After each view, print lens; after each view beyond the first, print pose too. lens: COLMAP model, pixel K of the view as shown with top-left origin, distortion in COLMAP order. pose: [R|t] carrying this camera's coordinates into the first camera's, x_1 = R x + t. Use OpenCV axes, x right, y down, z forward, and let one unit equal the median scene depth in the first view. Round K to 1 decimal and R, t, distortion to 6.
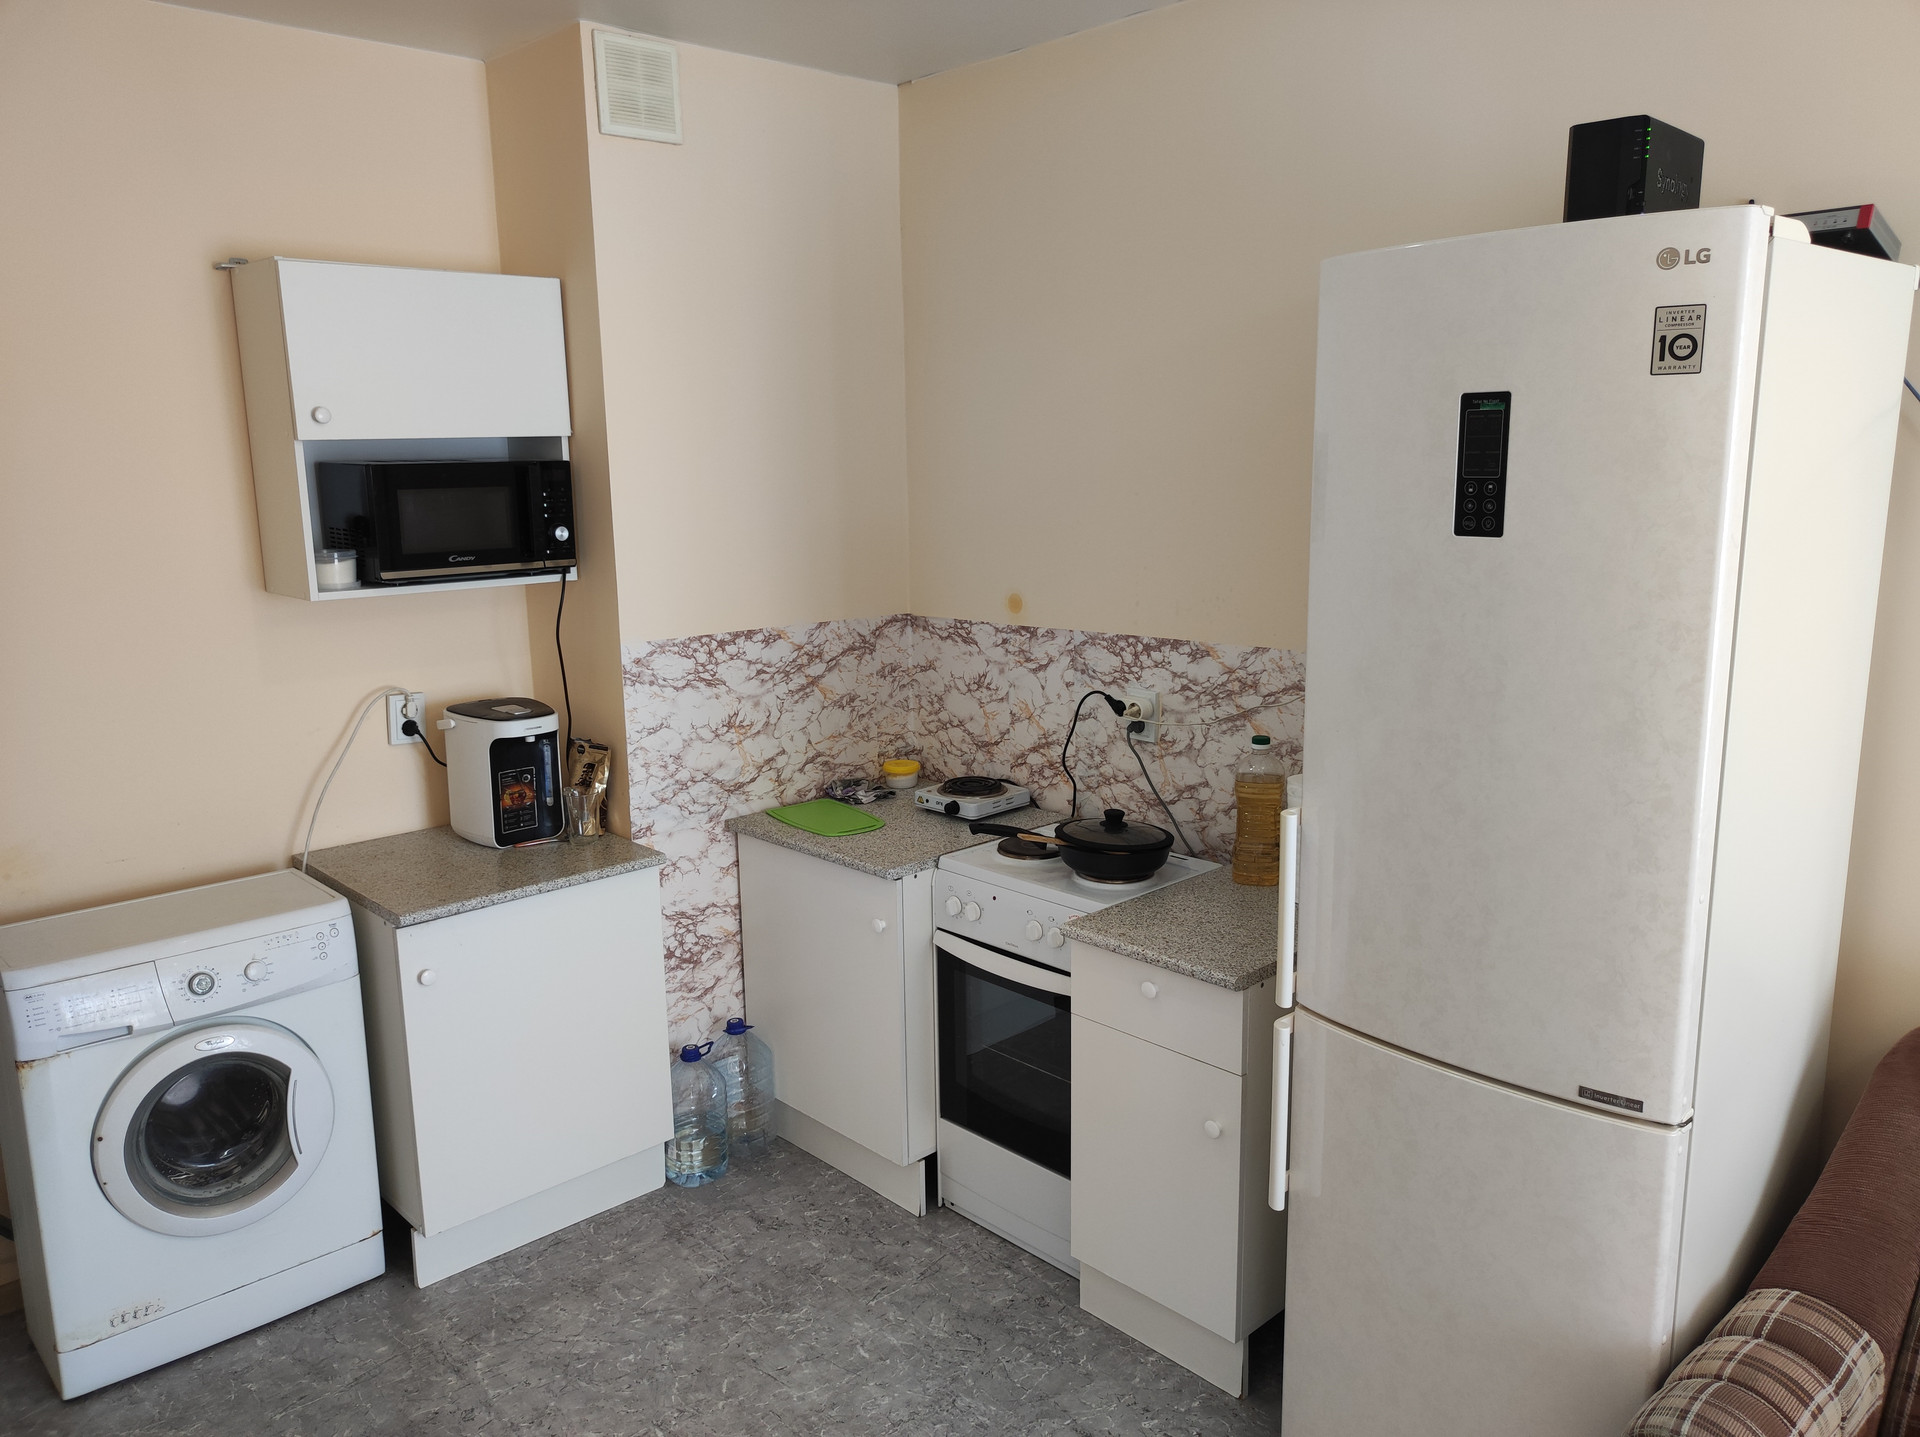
lens RADIAL K [[1416.0, 0, 962.4], [0, 1416.0, 715.2], [0, 0, 1]] dist [0.025958, -0.013145]
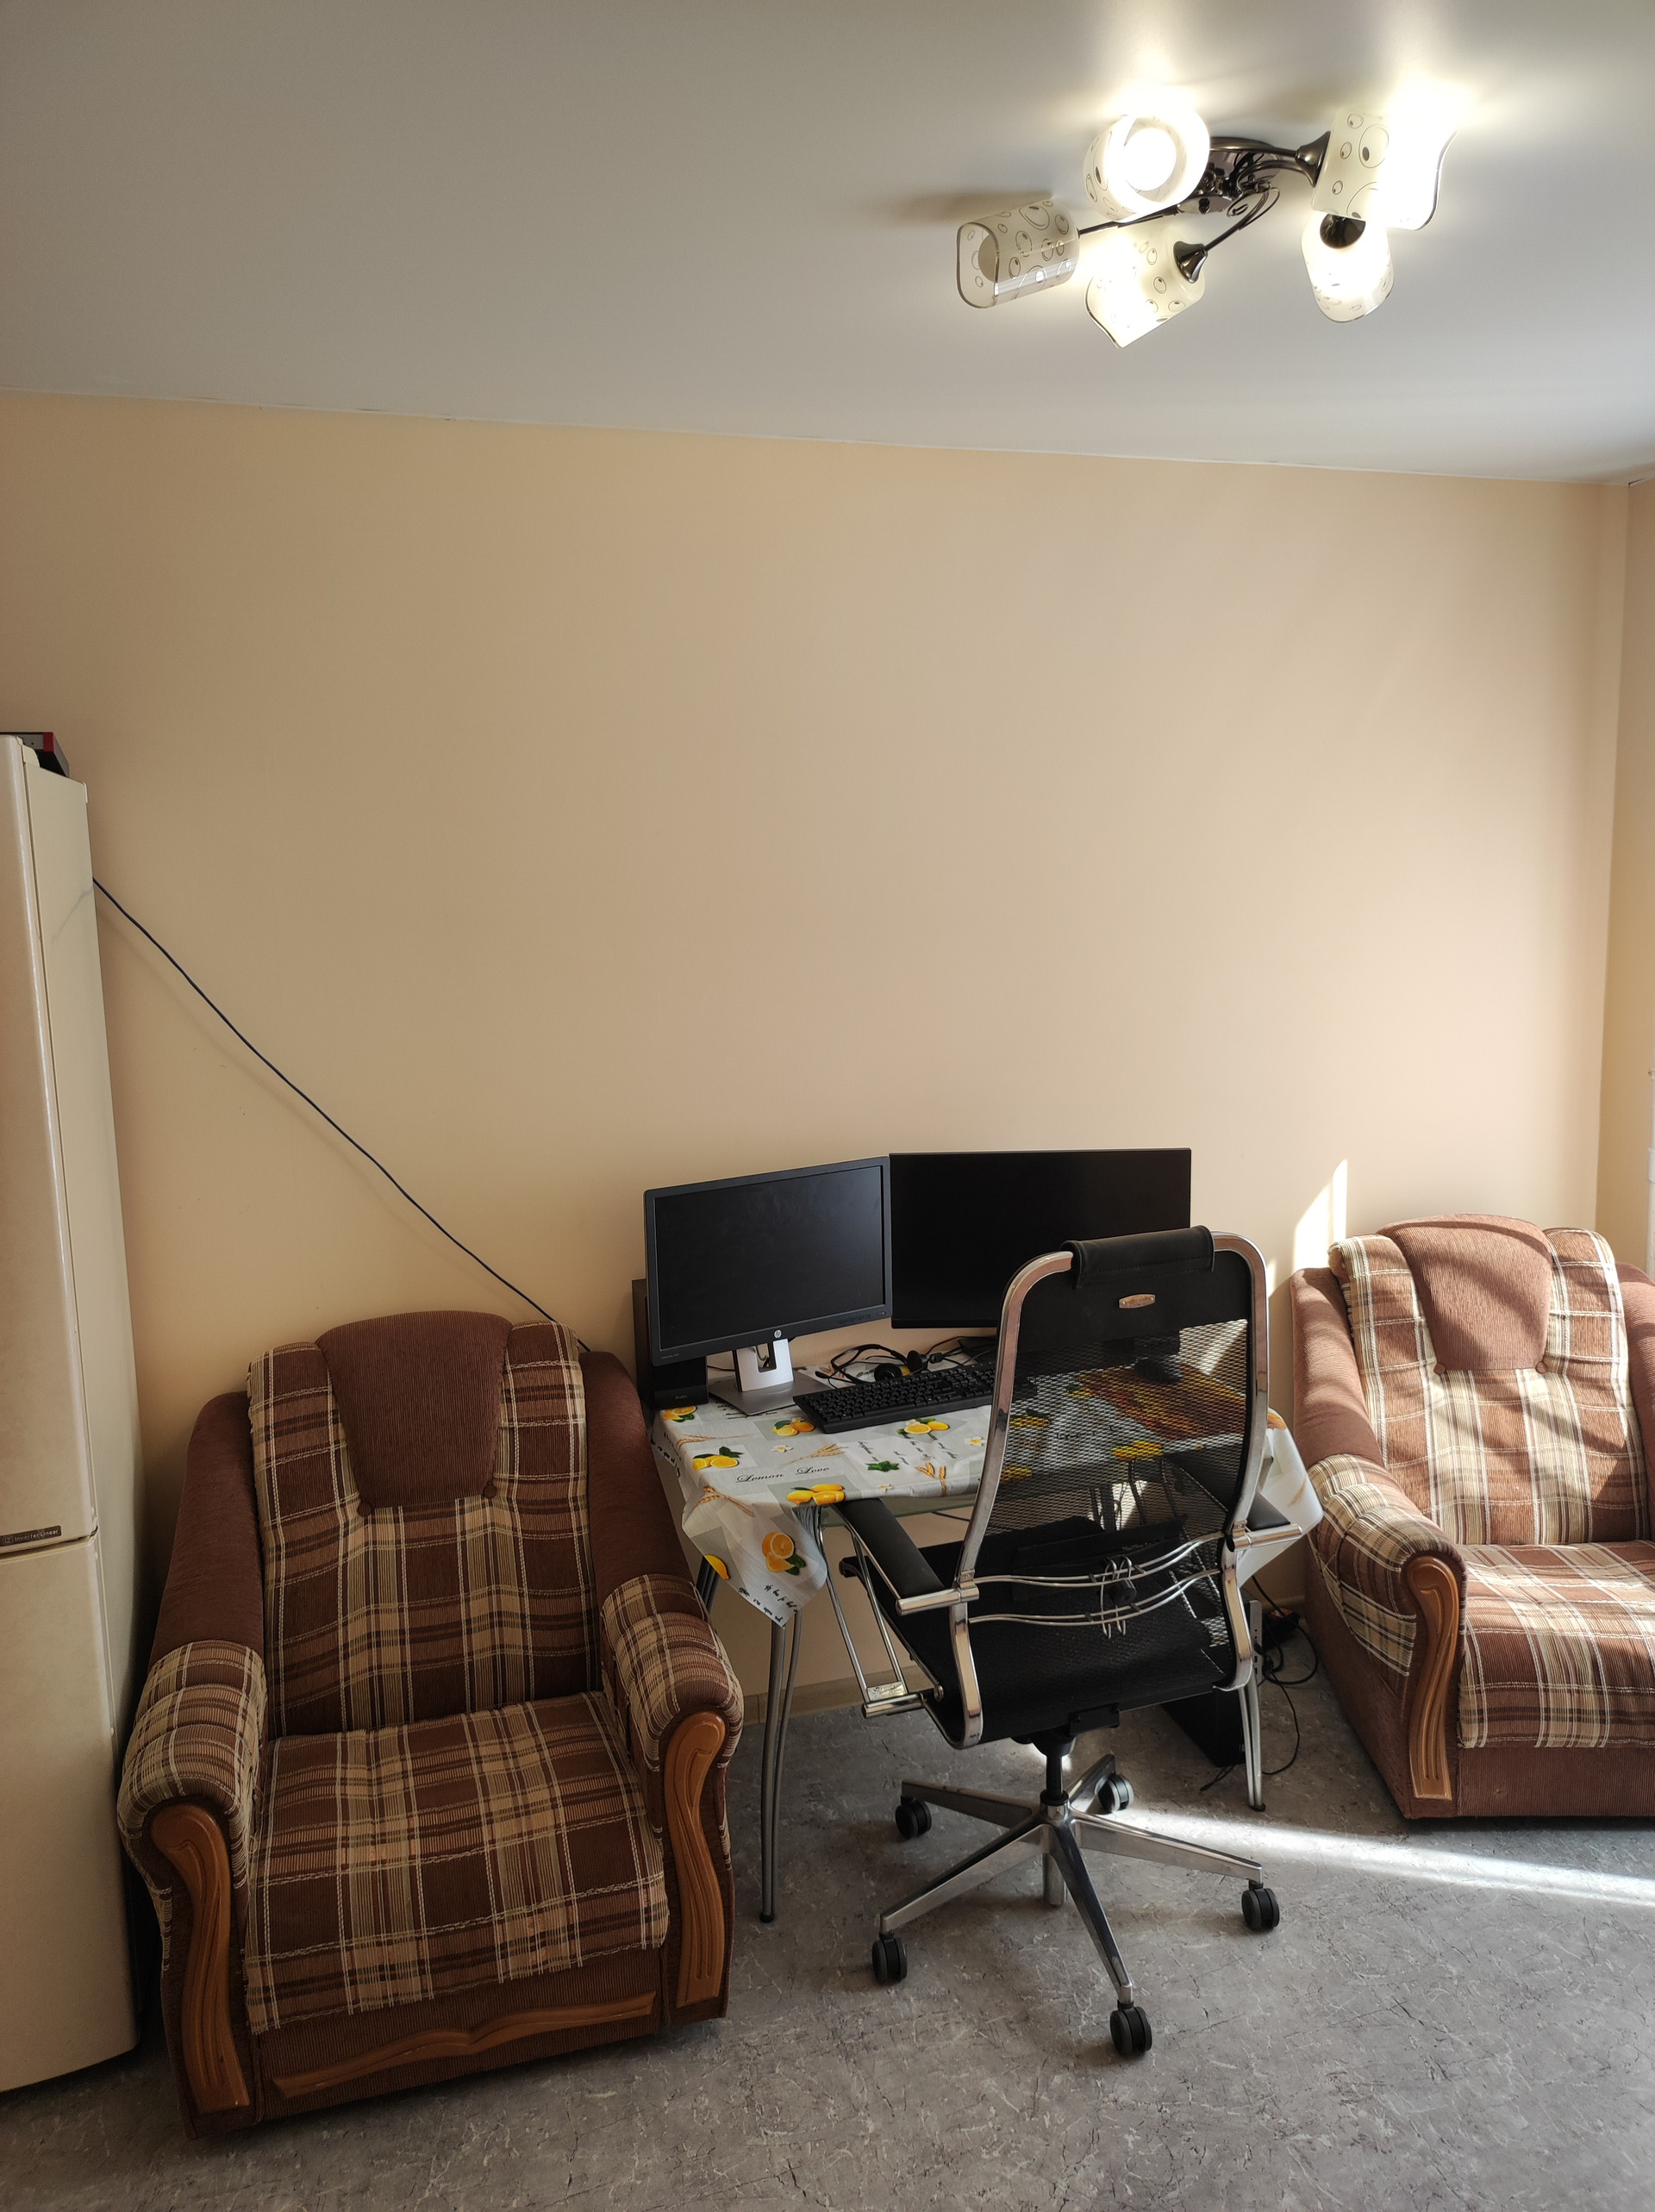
lens RADIAL K [[1631.3, 0, 813.5], [0, 1631.3, 1099.7], [0, 0, 1]] dist [0.025958, -0.013145]
pose [[0.436517, -0.120889, 0.891538, -0.220673], [0.190133, 0.980946, 0.039919, 0.005481], [-0.879376, 0.152086, 0.451184, -0.081479]]
